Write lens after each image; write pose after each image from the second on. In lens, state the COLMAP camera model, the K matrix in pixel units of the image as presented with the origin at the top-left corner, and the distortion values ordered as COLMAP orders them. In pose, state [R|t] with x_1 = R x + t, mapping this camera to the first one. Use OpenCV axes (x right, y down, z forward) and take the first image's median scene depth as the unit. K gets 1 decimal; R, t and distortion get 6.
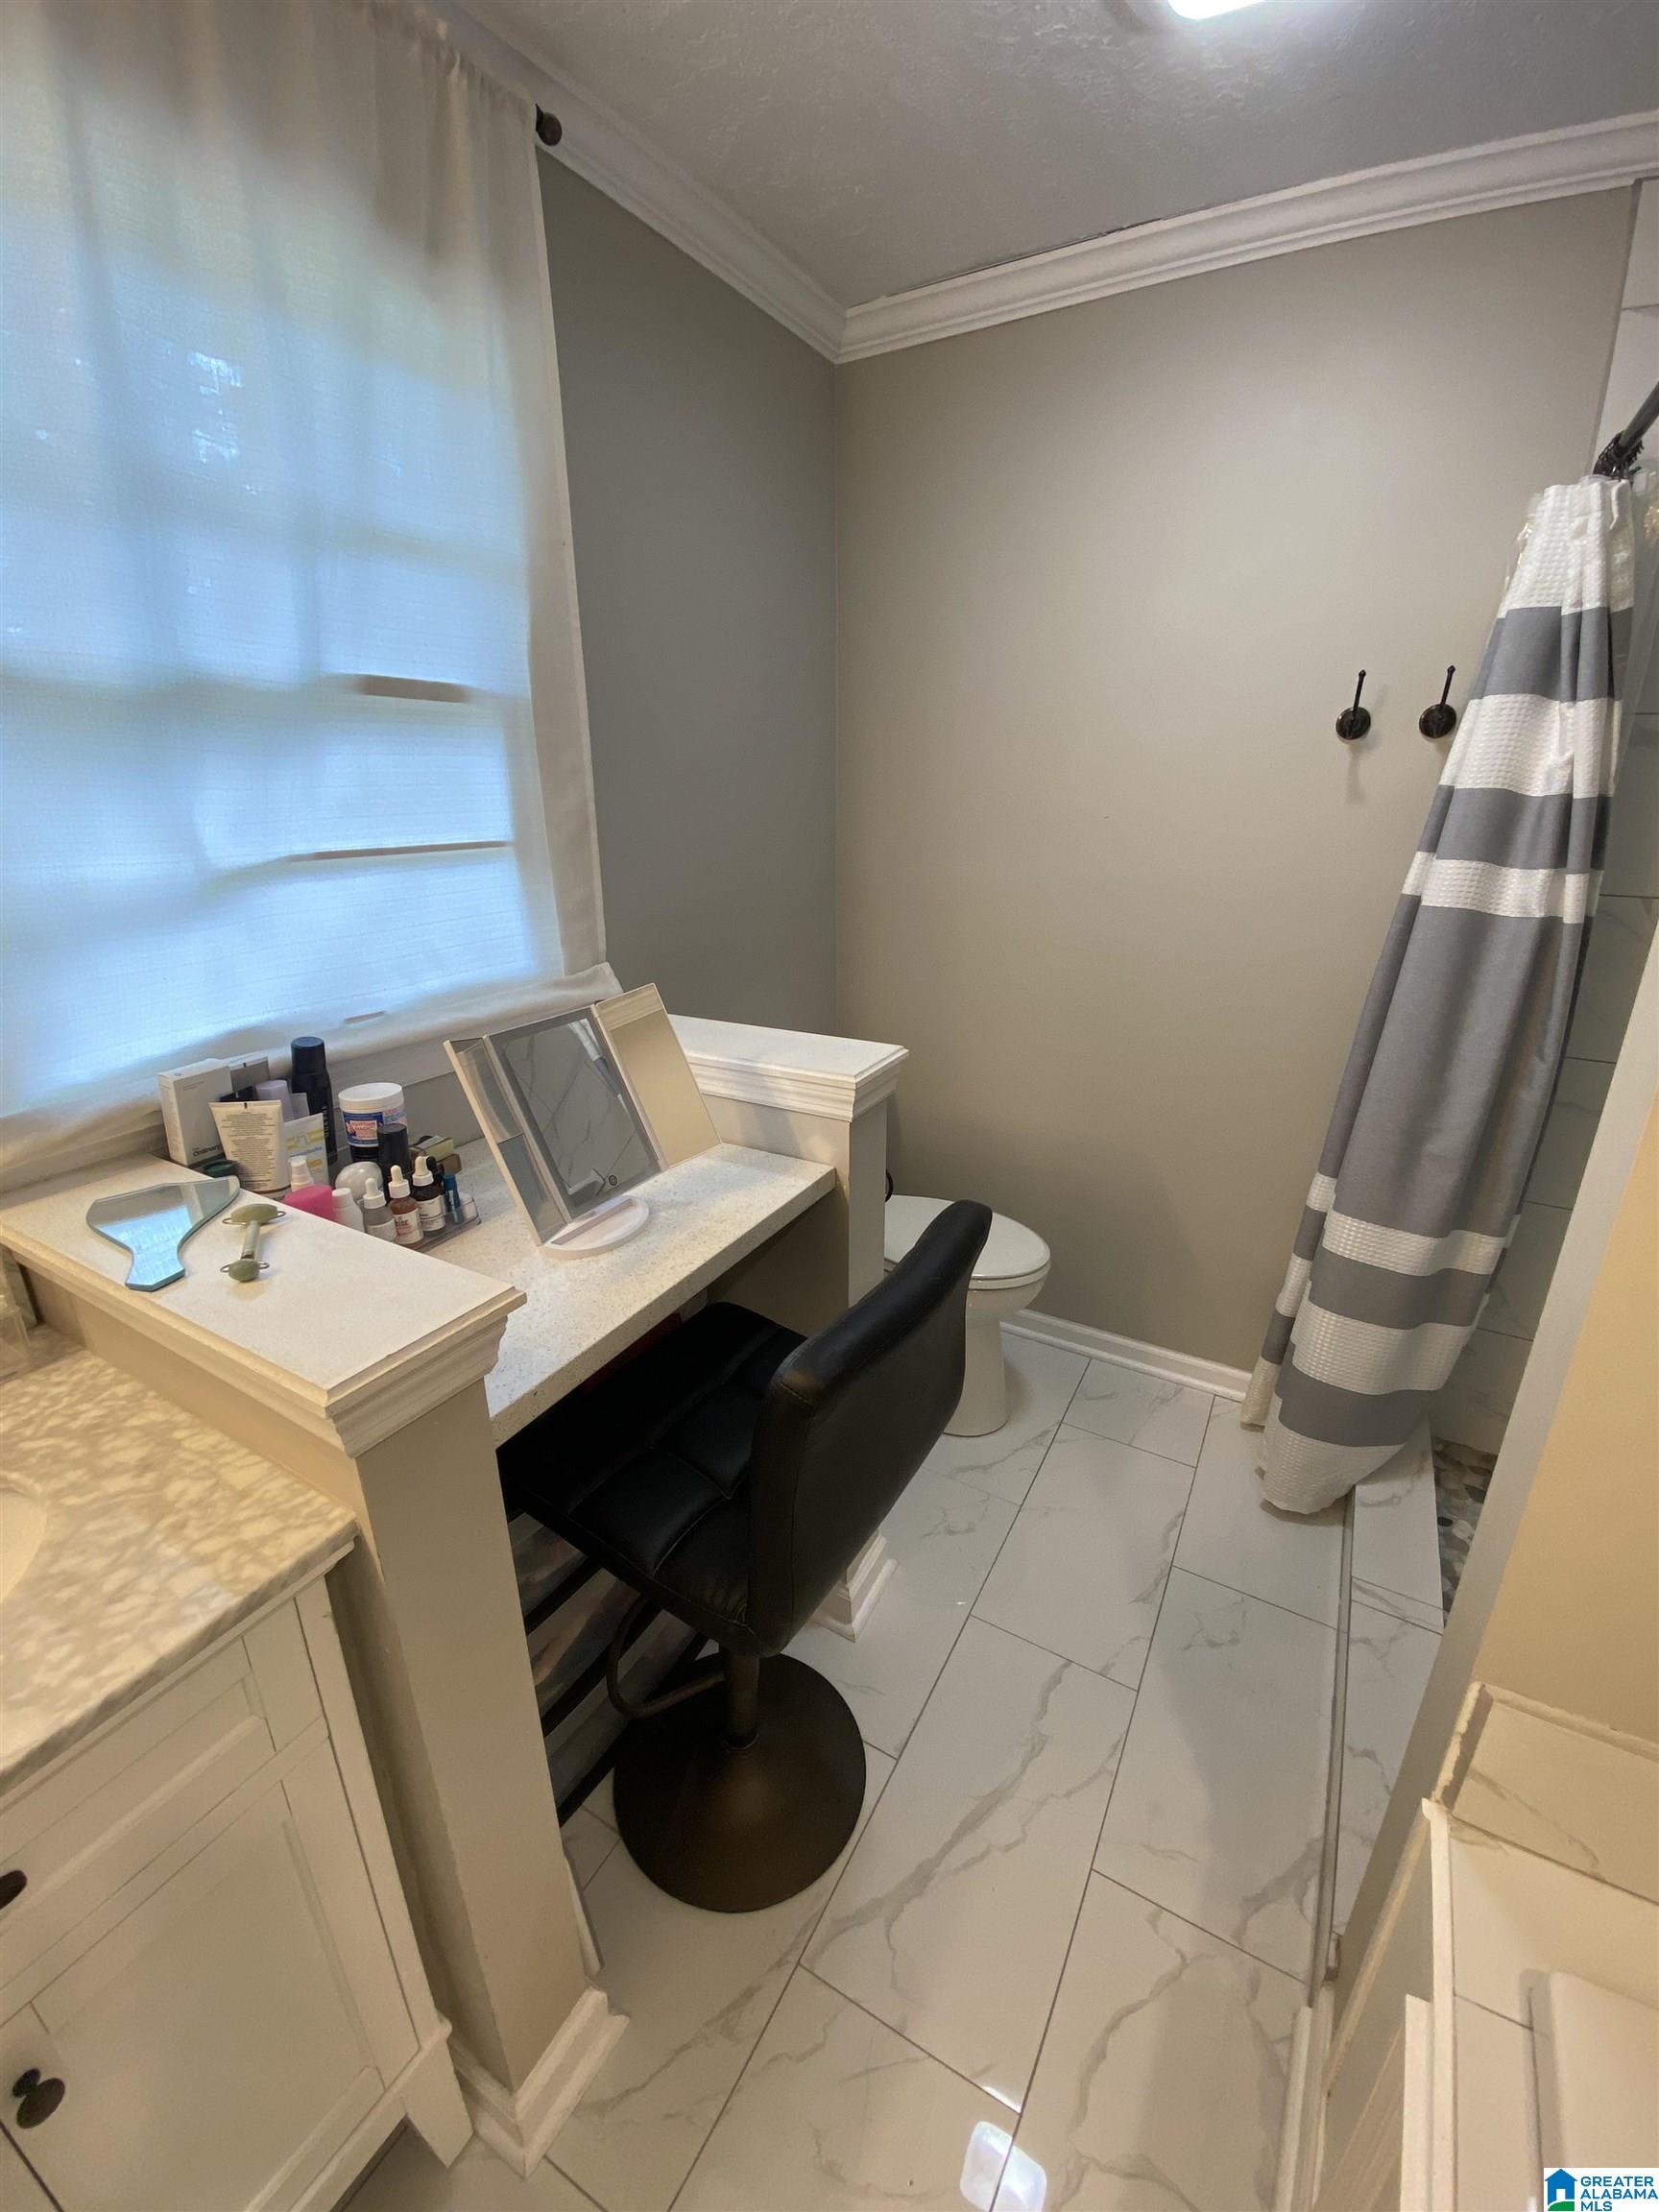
lens RADIAL K [[919.3, 0, 815.9], [0, 919.3, 1097.7], [0, 0, 1]] dist [0.035713, -0.026419]
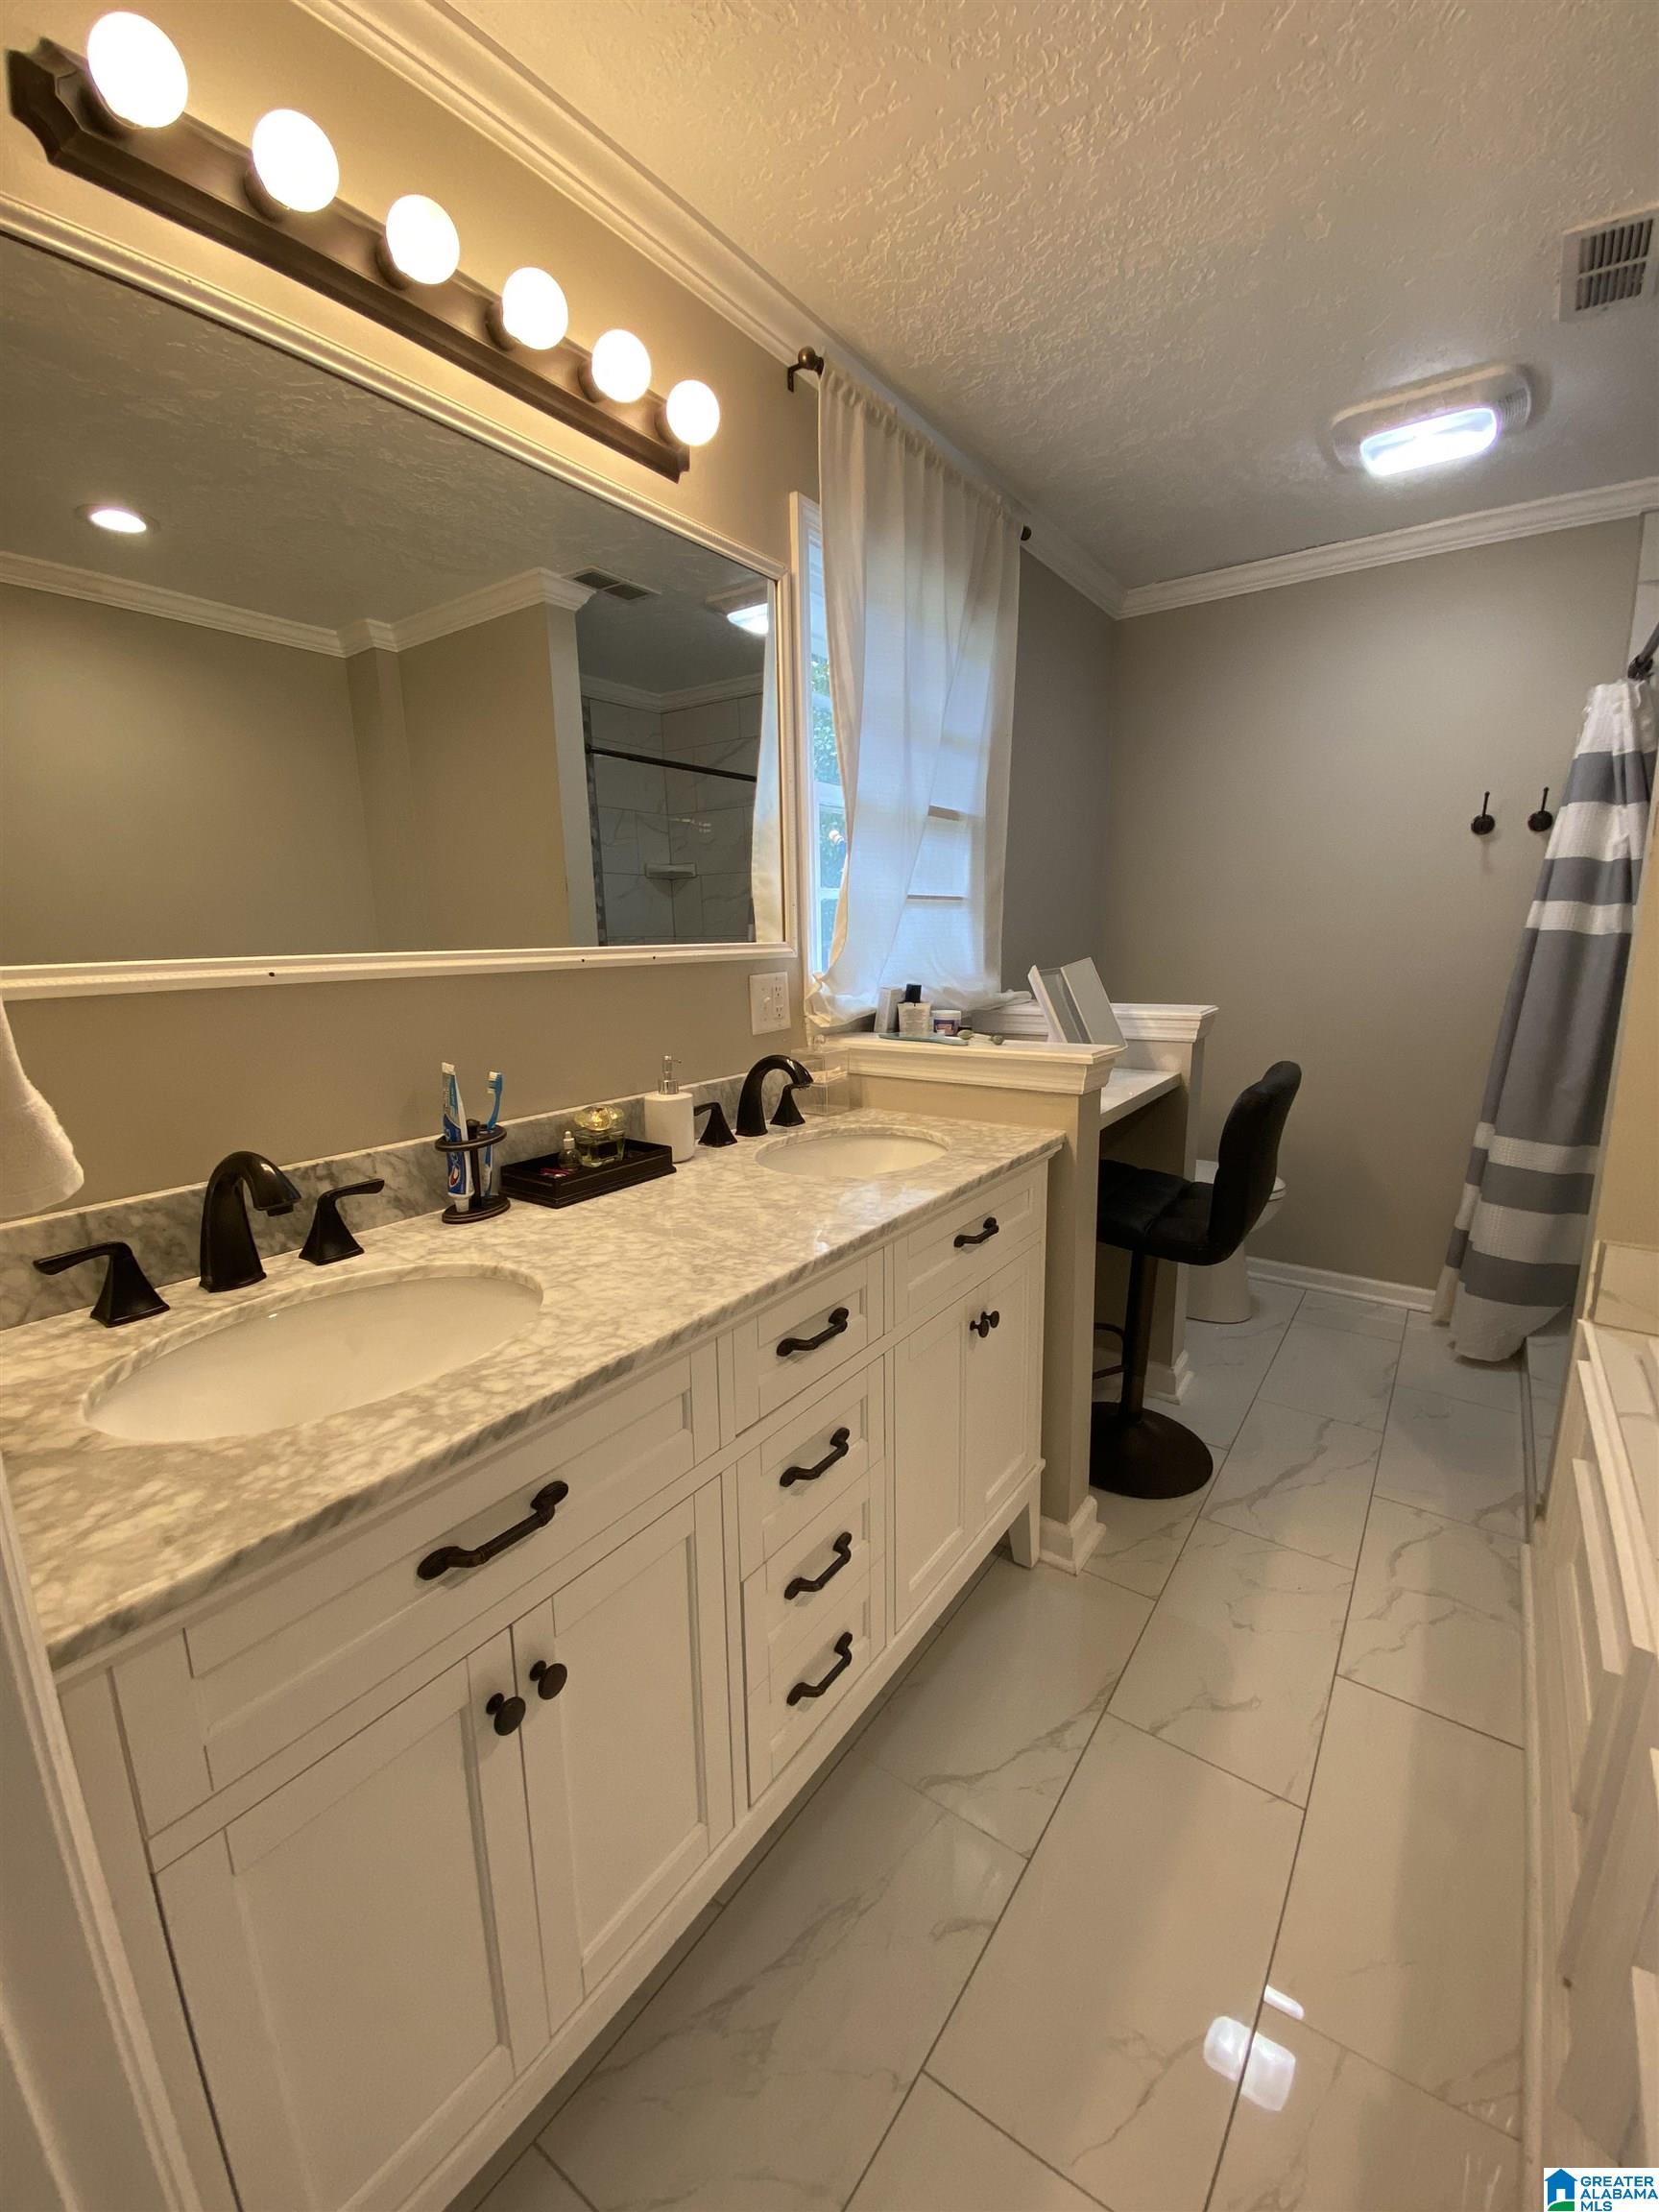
lens RADIAL K [[896.3, 0, 835.1], [0, 896.3, 1093.2], [0, 0, 1]] dist [0.059817, -0.042878]
pose [[0.995852, 0.008753, -0.090570, -0.410622], [-0.021584, 0.989678, -0.141673, 0.323566], [0.088395, 0.143040, 0.985762, -0.618847]]
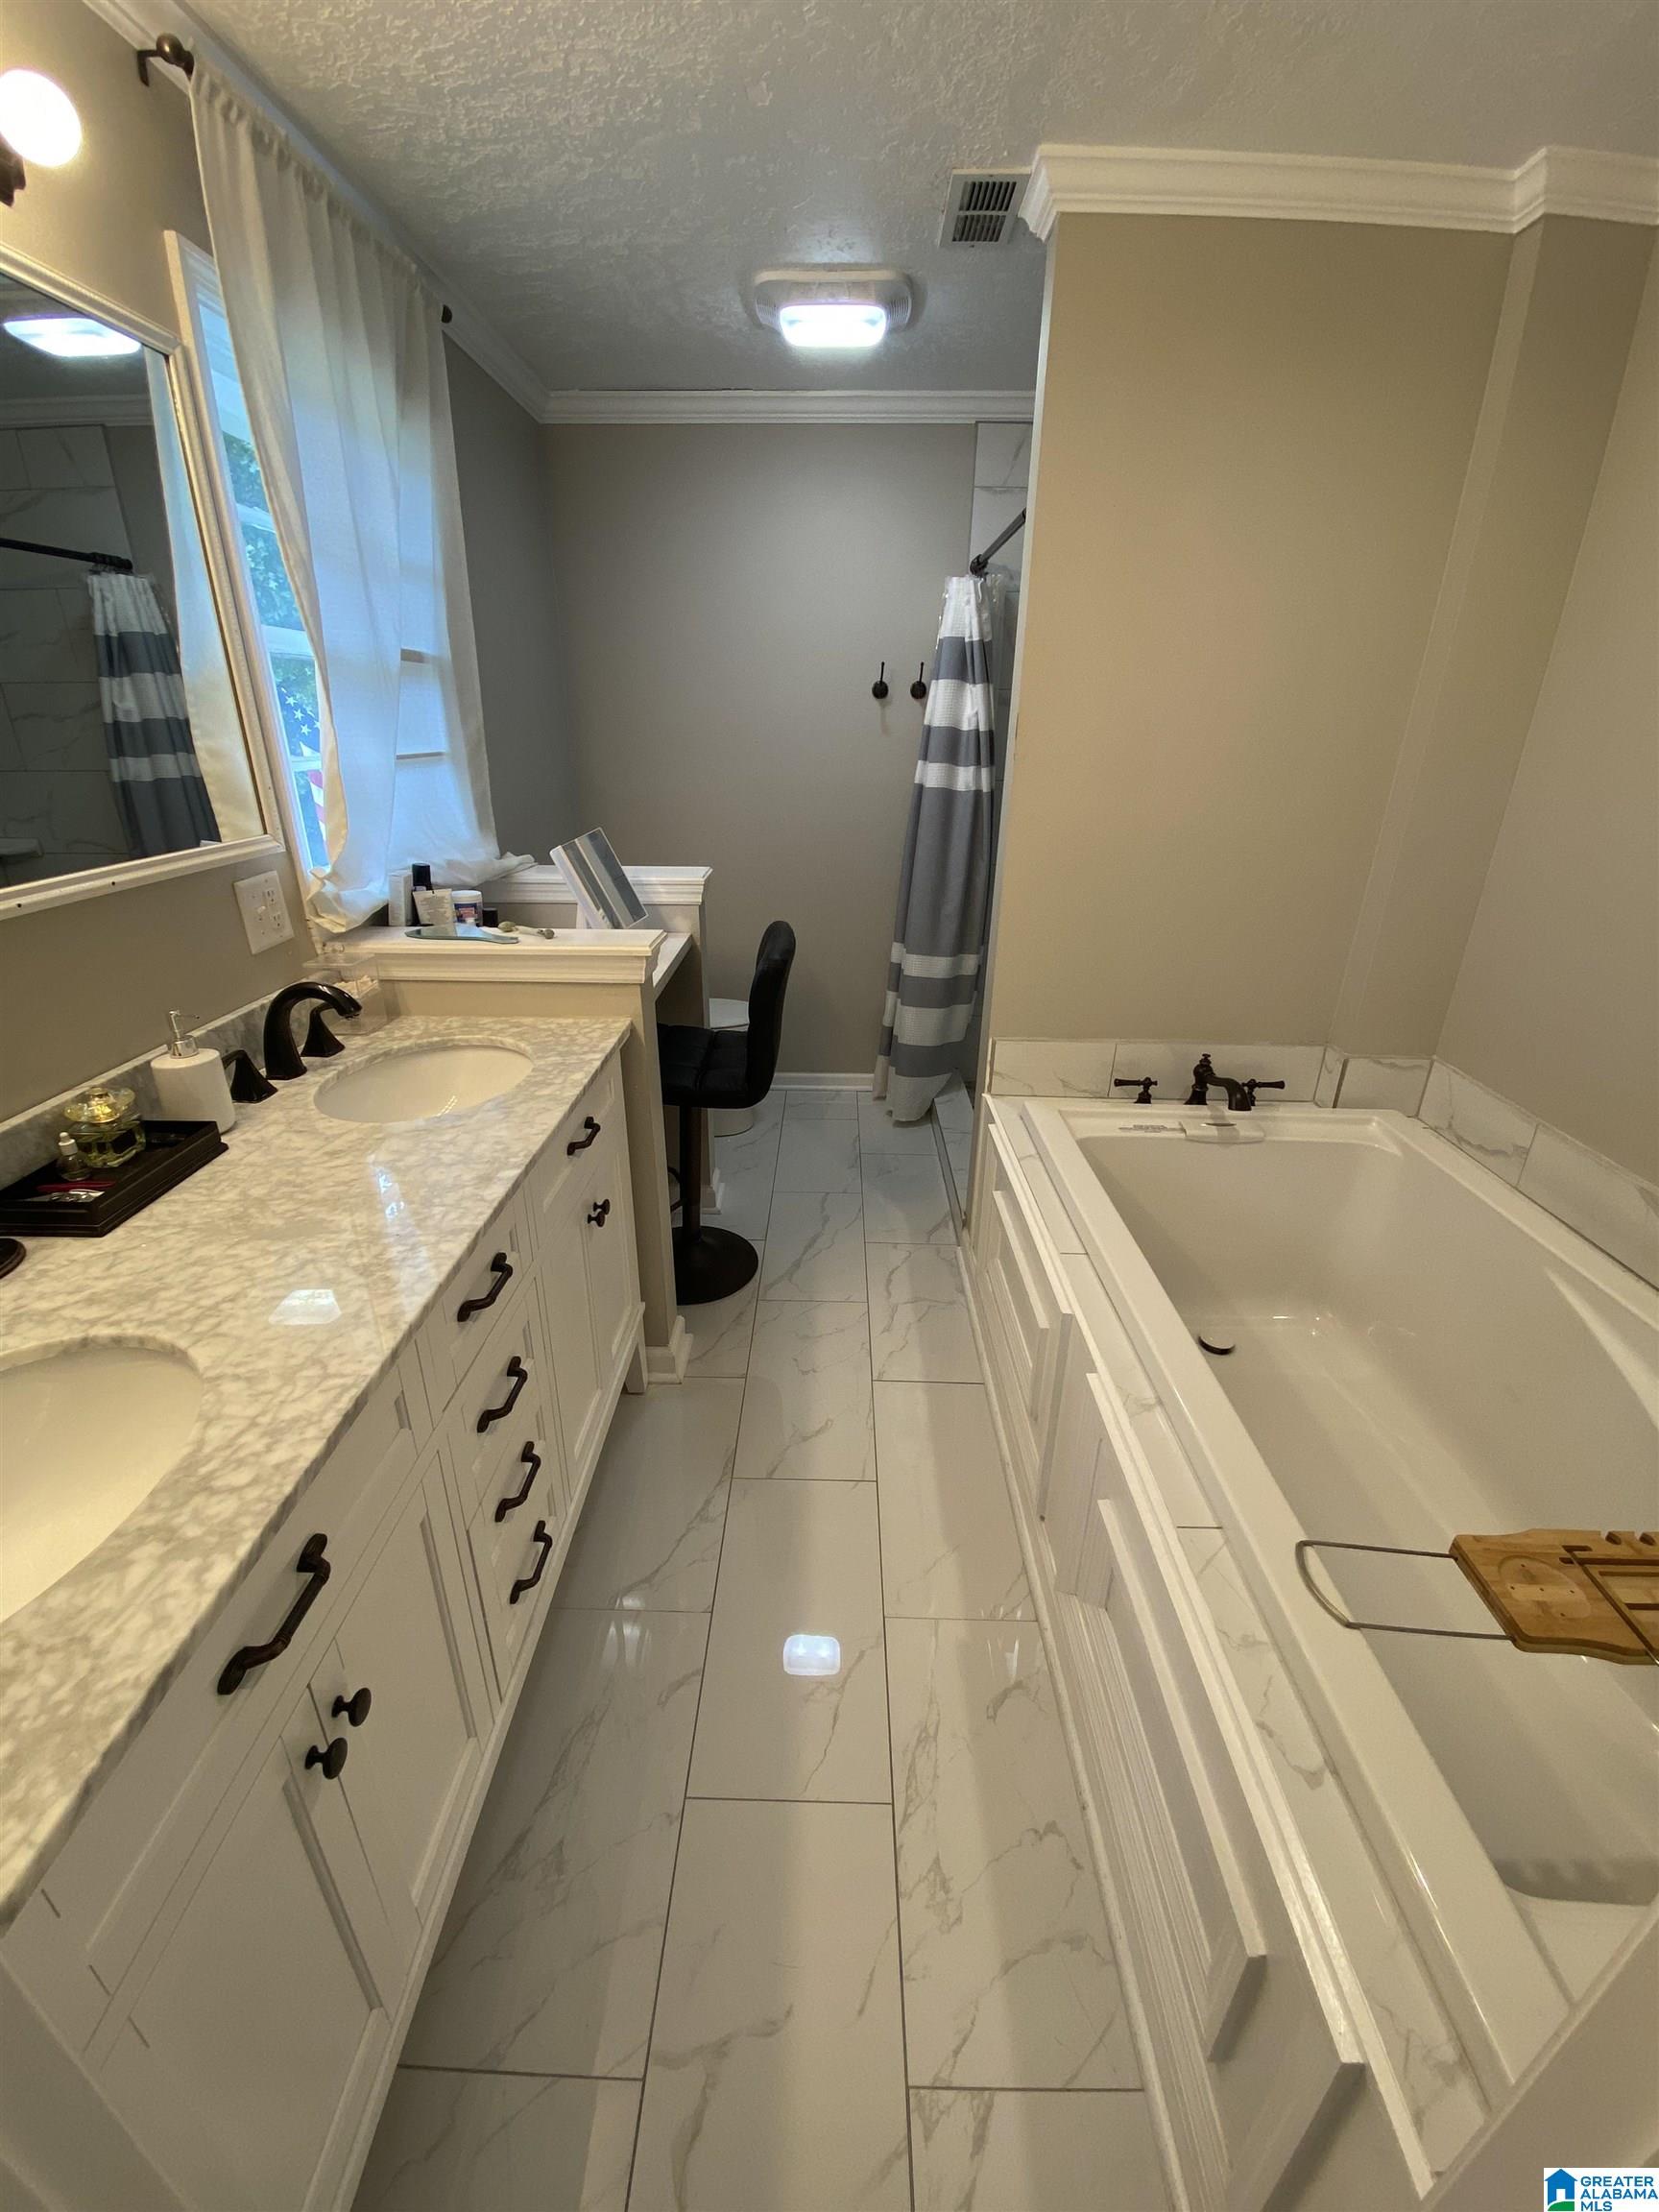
lens RADIAL K [[900.1, 0, 825.7], [0, 900.1, 1087.0], [0, 0, 1]] dist [0.026688, -0.017427]
pose [[0.873892, -0.171537, 0.454849, -0.551761], [0.144148, 0.985030, 0.094534, 0.224606], [-0.464256, -0.017047, 0.885537, -0.655481]]
